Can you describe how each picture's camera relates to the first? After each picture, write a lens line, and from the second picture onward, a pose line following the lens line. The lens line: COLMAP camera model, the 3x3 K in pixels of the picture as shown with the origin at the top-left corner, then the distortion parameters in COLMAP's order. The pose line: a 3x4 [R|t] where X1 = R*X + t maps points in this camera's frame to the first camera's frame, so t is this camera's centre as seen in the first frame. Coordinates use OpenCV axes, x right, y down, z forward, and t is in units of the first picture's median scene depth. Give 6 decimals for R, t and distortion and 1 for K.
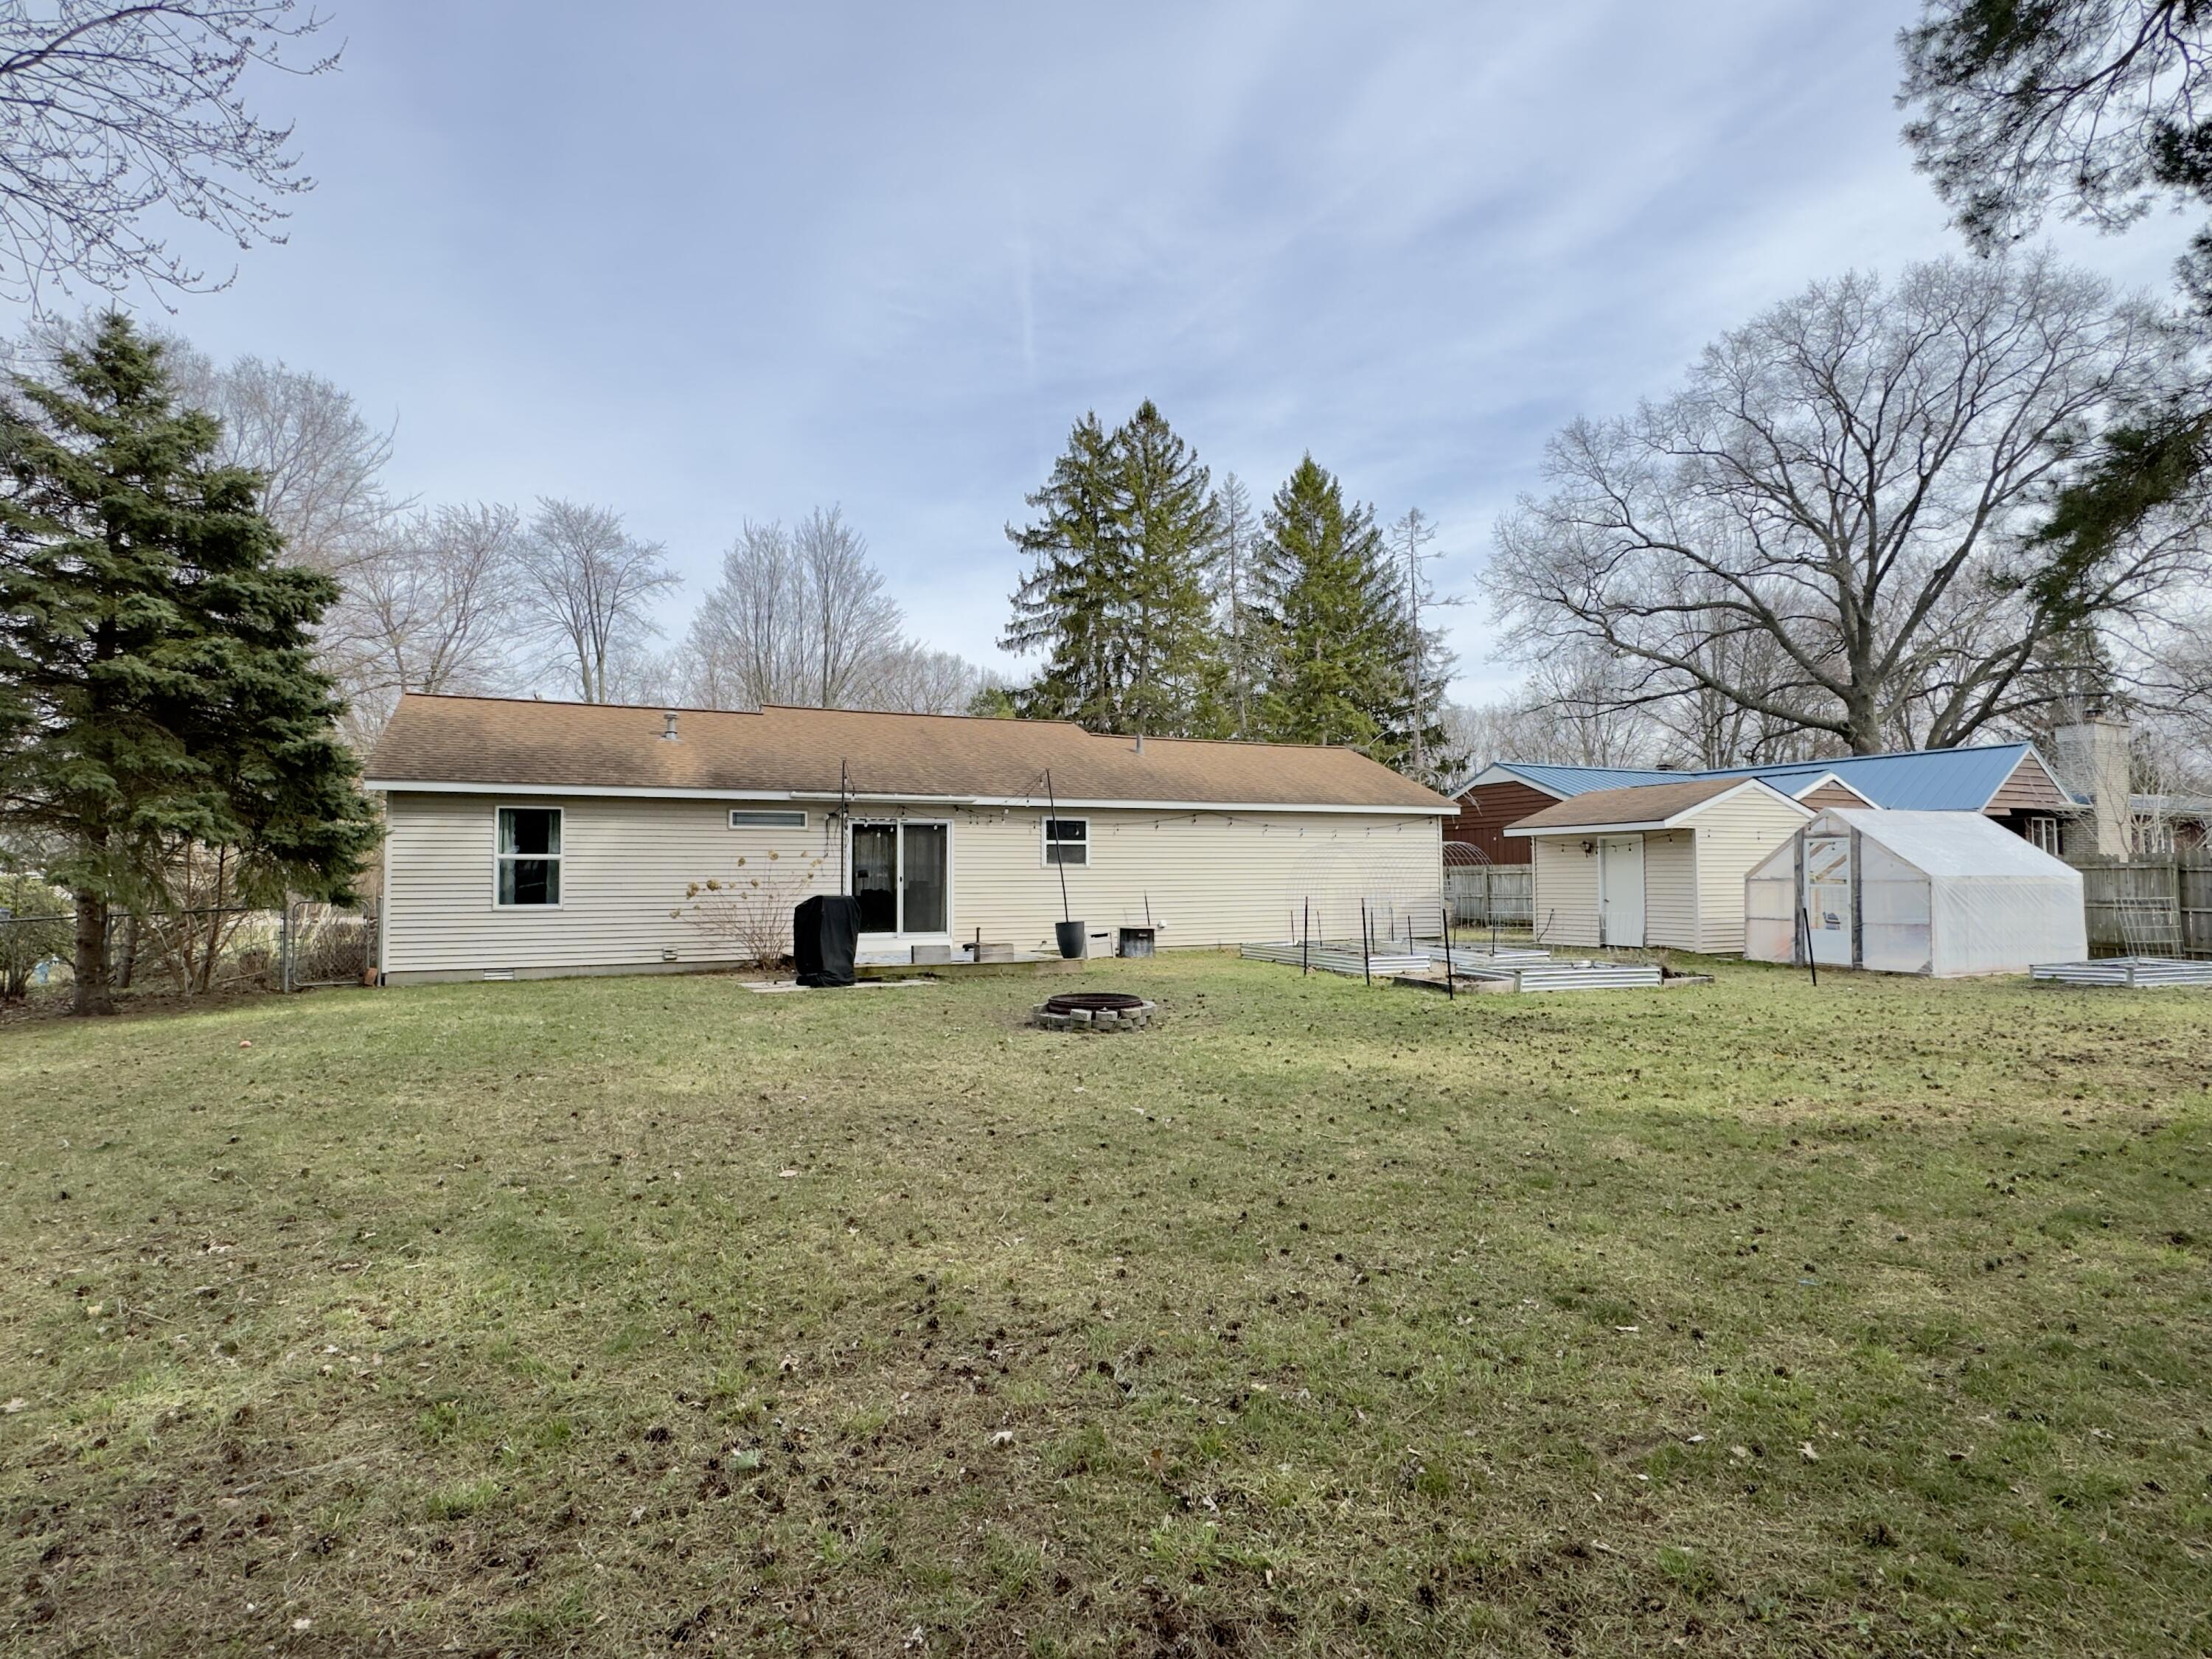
lens RADIAL K [[1143.8, 0, 1116.9], [0, 1143.8, 824.3], [0, 0, 1]] dist [-0.001320, -0.000182]
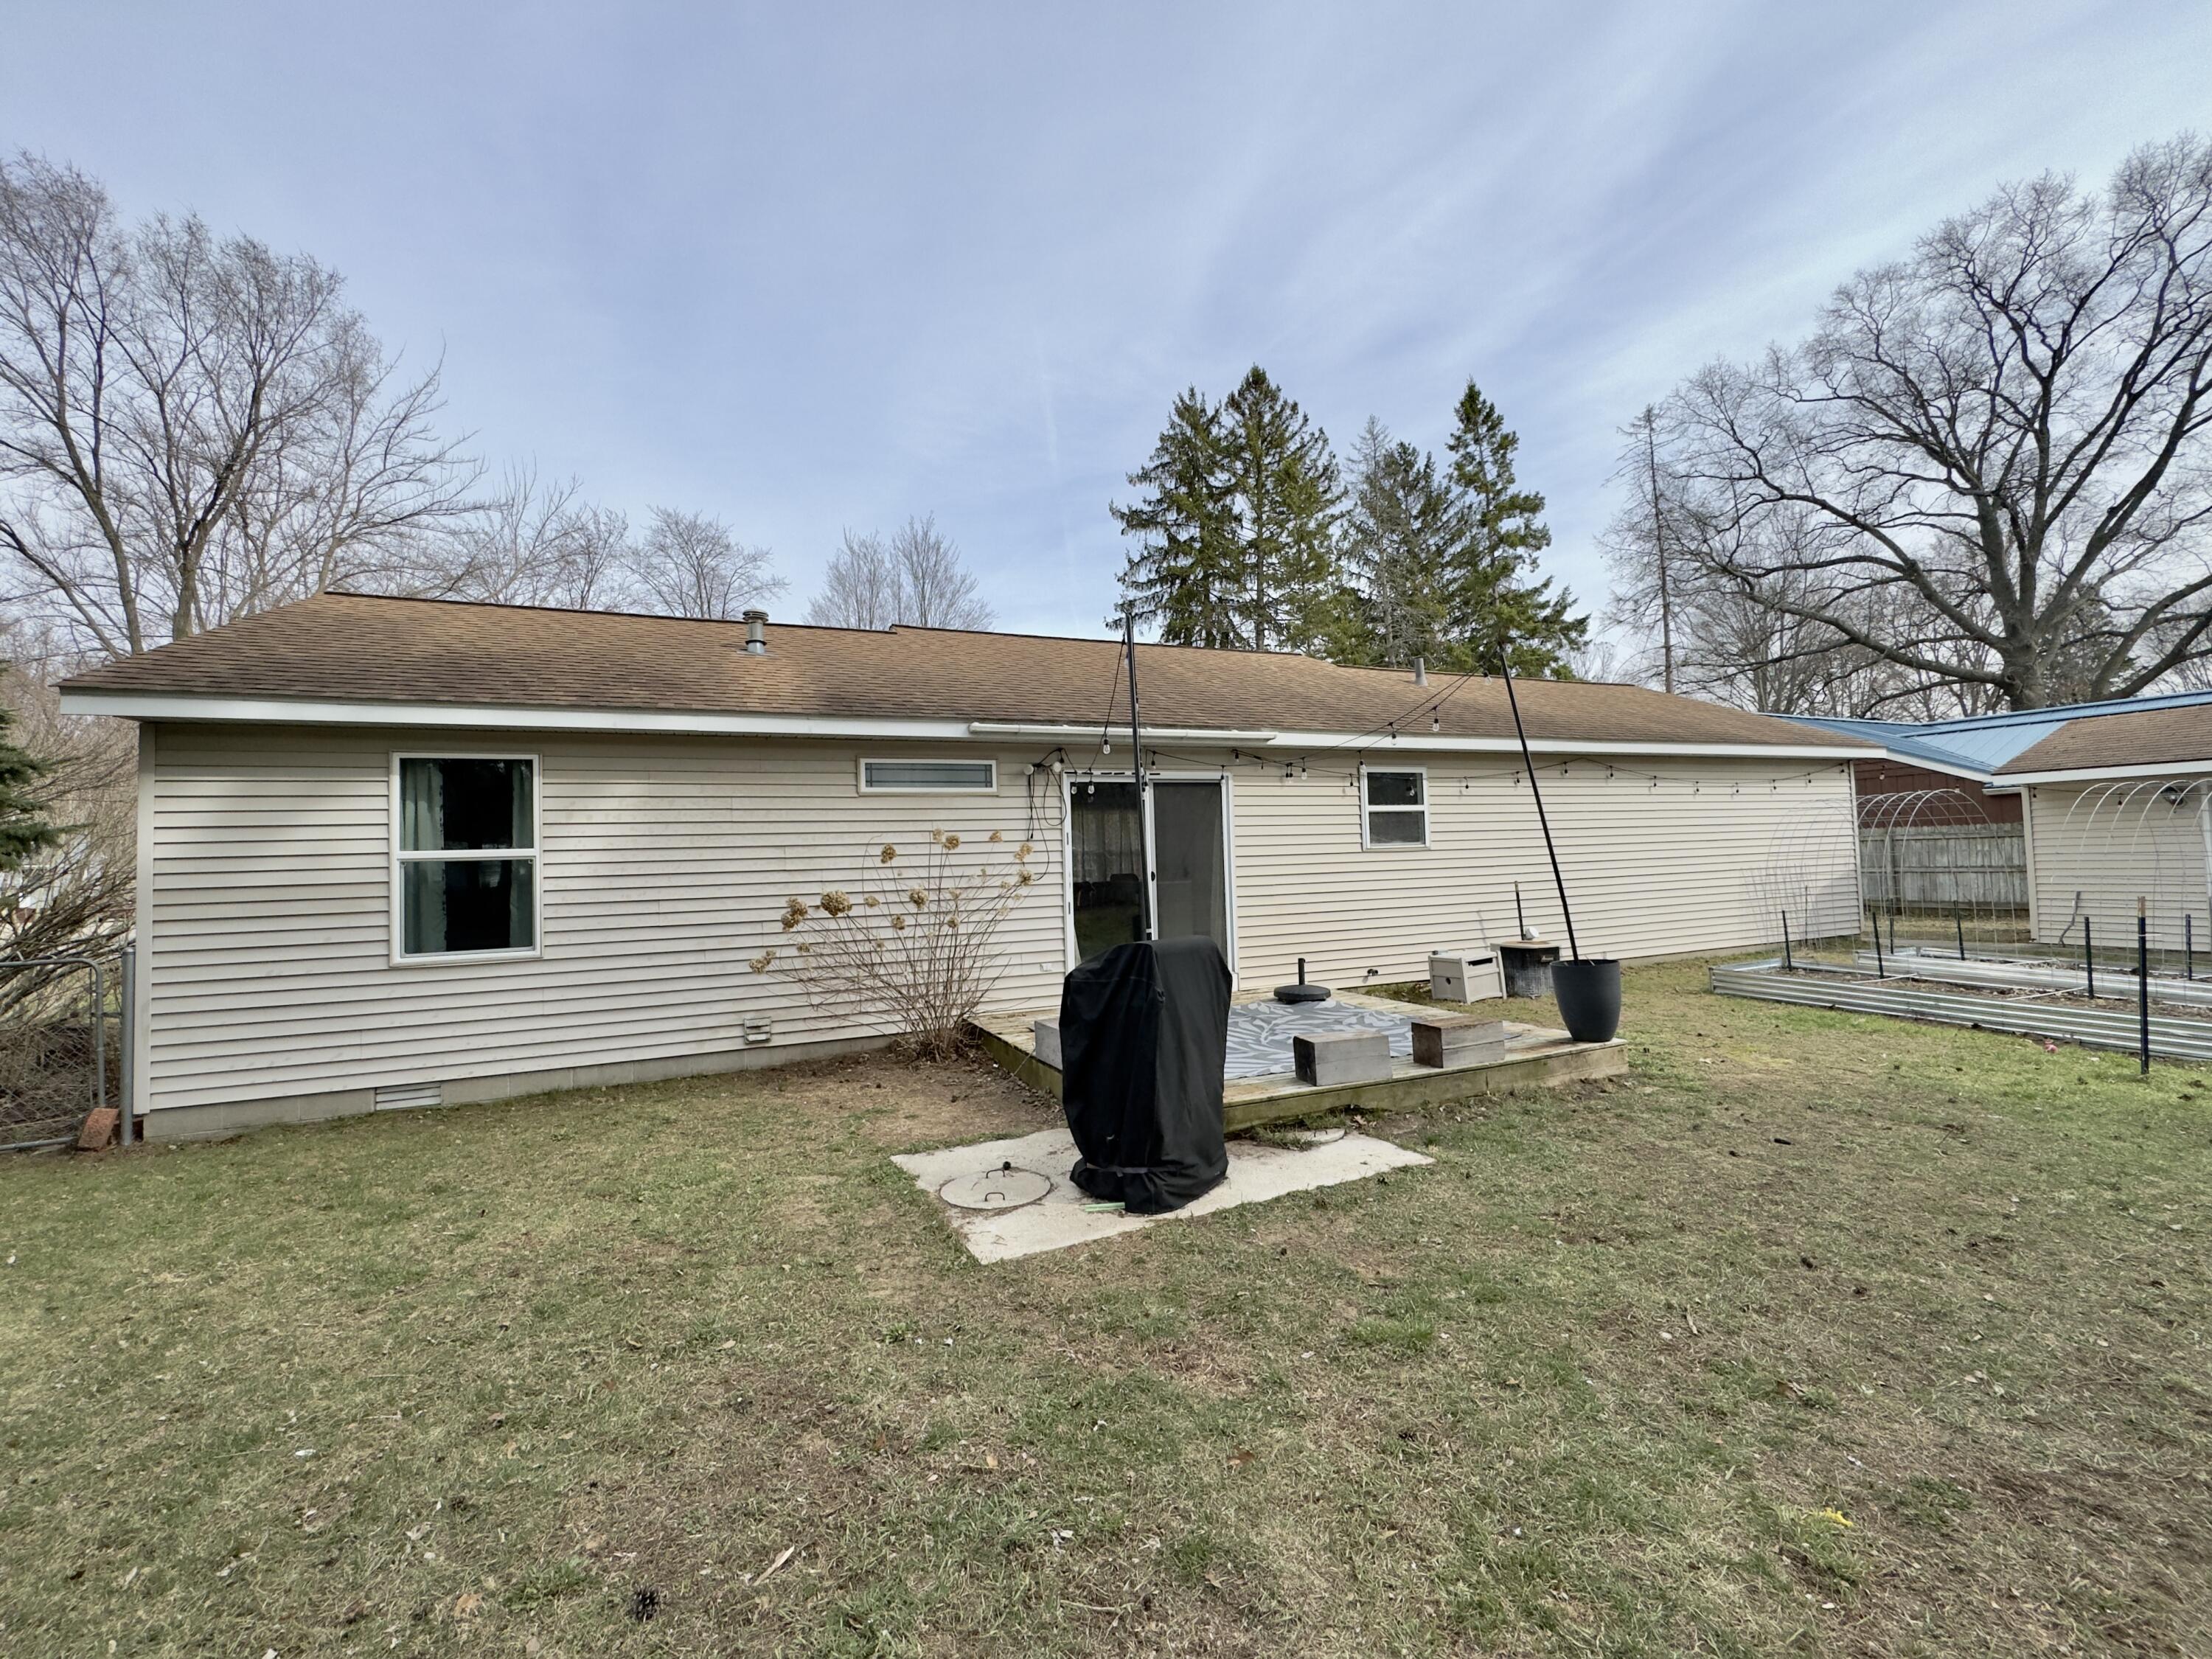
lens RADIAL K [[907.5, 0, 1116.1], [0, 907.5, 824.4], [0, 0, 1]] dist [-0.001088, 0.000089]
pose [[0.999248, -0.027102, -0.027733, -0.087757], [0.027402, 0.999570, 0.010484, 0.007414], [0.027436, -0.011237, 0.999560, 0.244151]]
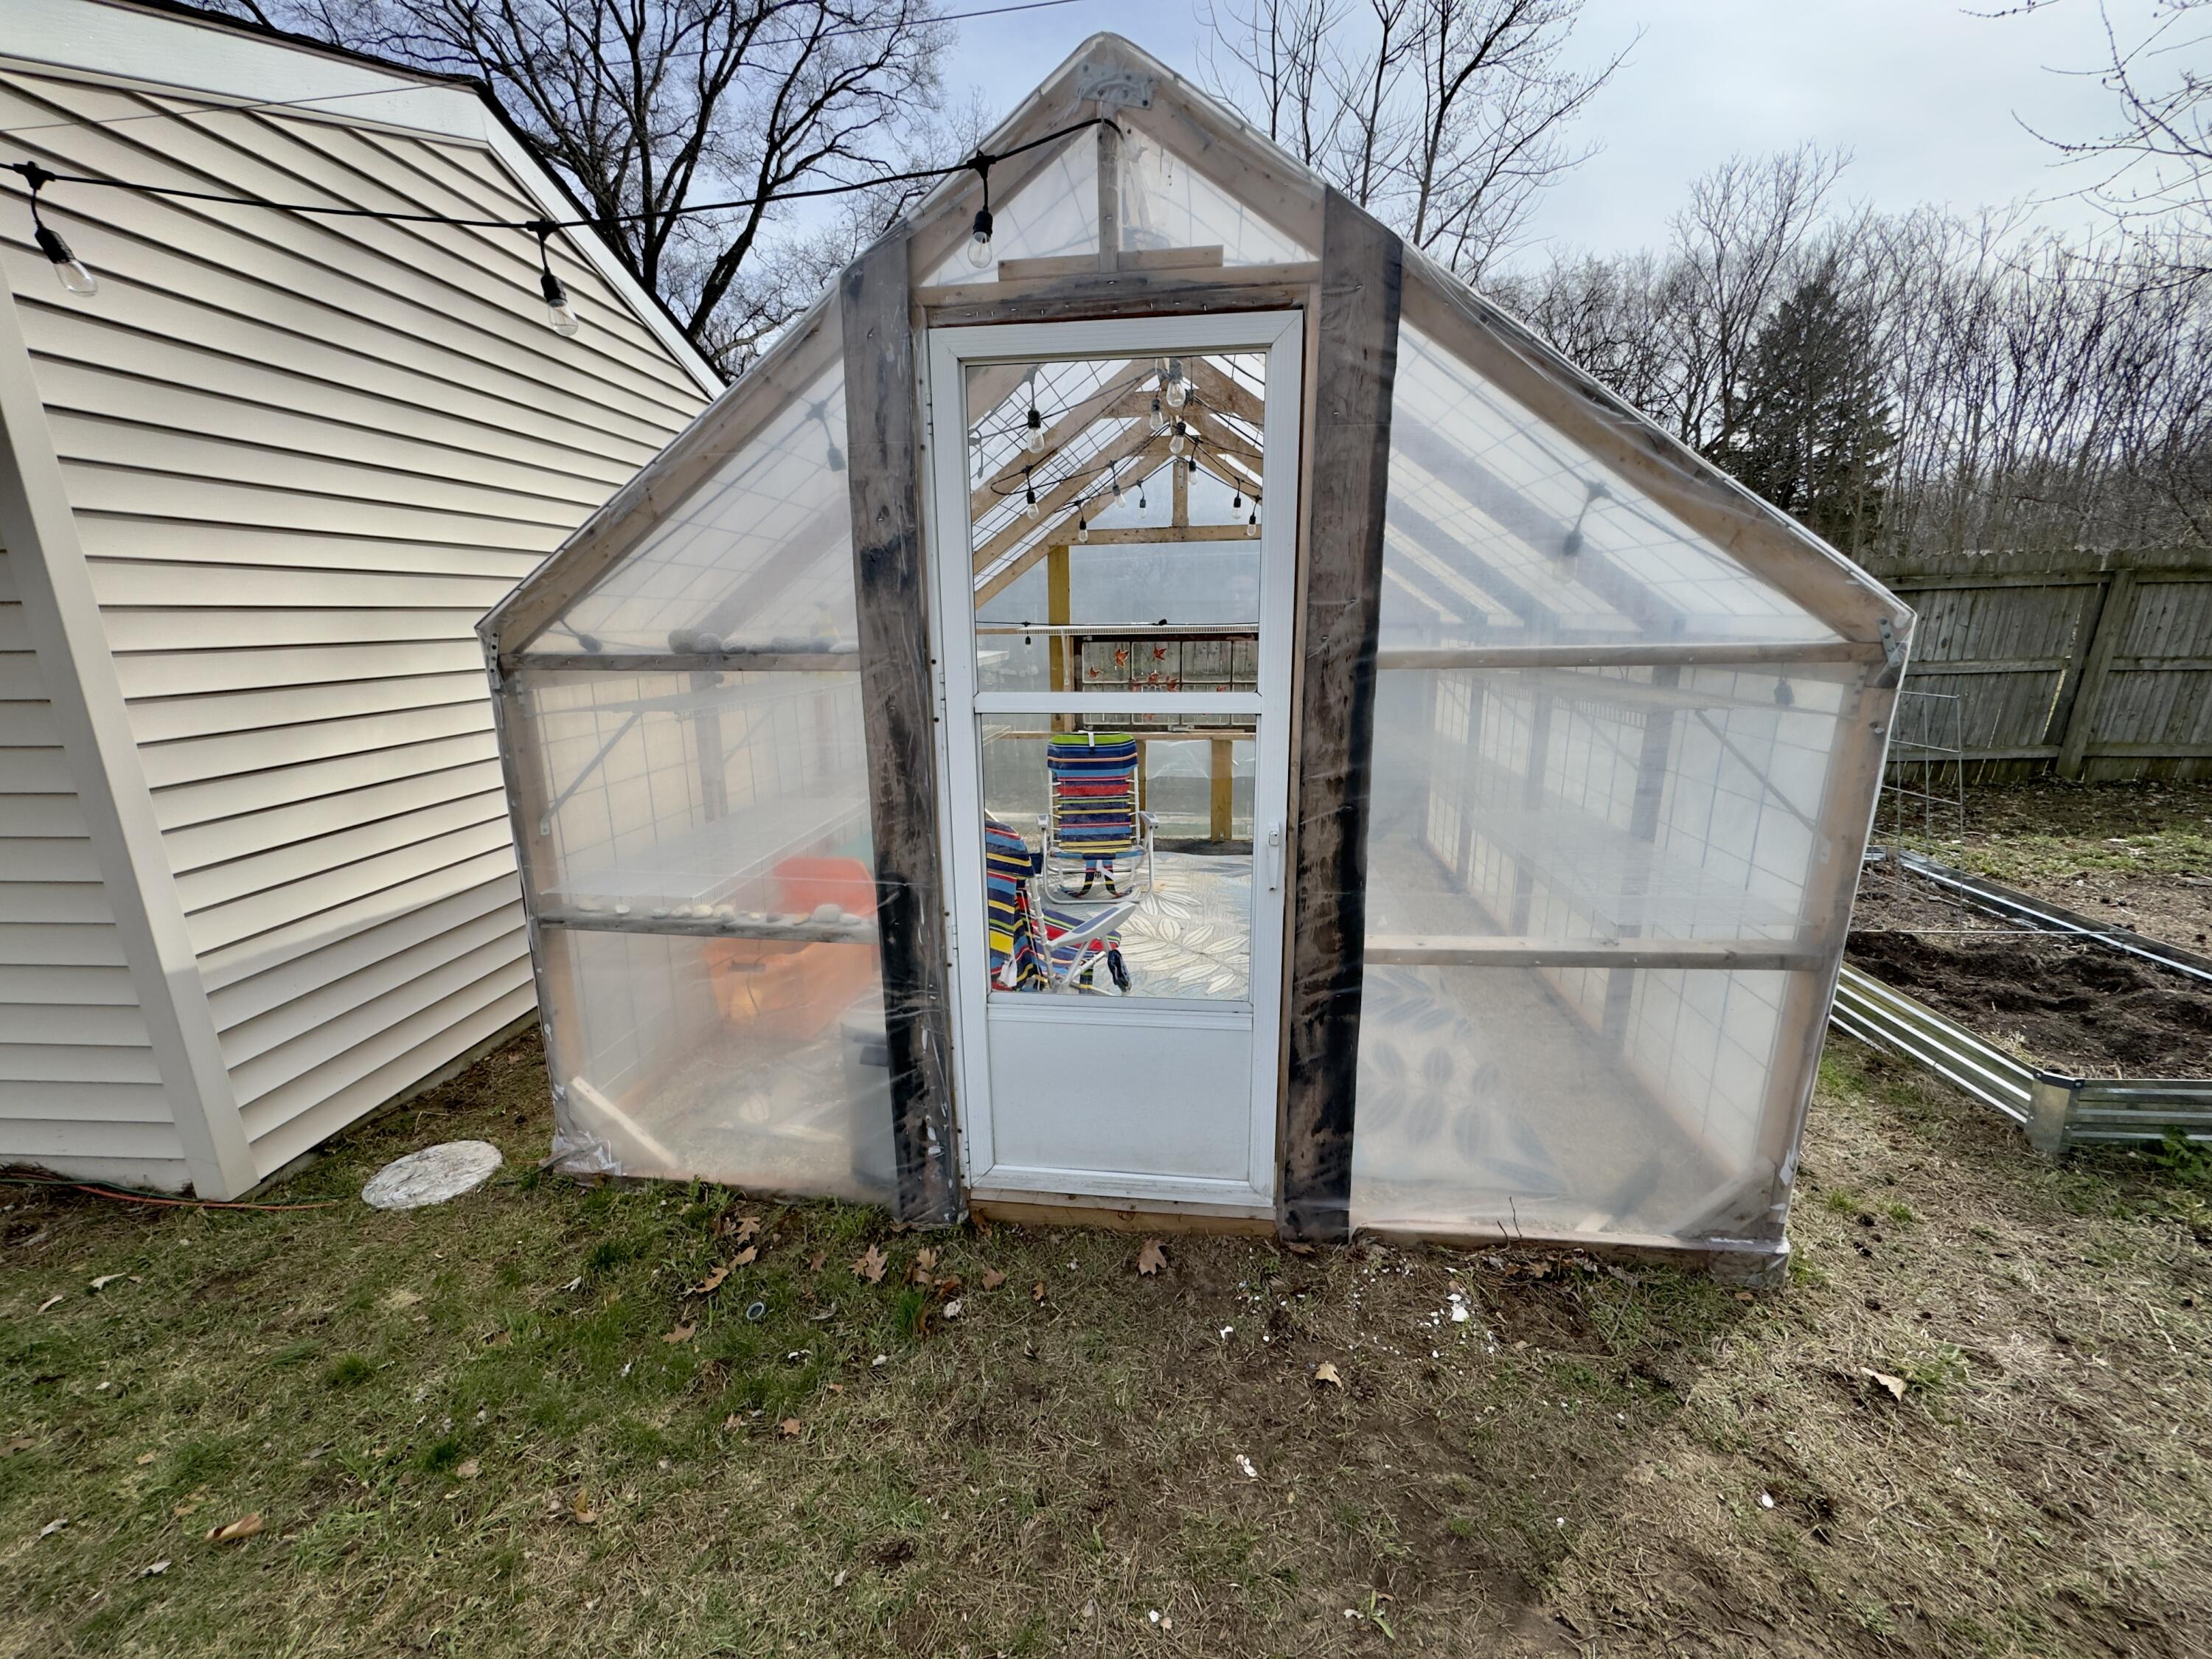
lens RADIAL K [[882.7, 0, 1104.4], [0, 882.7, 825.6], [0, 0, 1]] dist [-0.002407, 0.000034]
pose [[0.489612, -0.207365, 0.846924, 0.219757], [-0.026719, 0.967285, 0.252281, 0.017268], [-0.871531, -0.146149, 0.468054, 0.394826]]
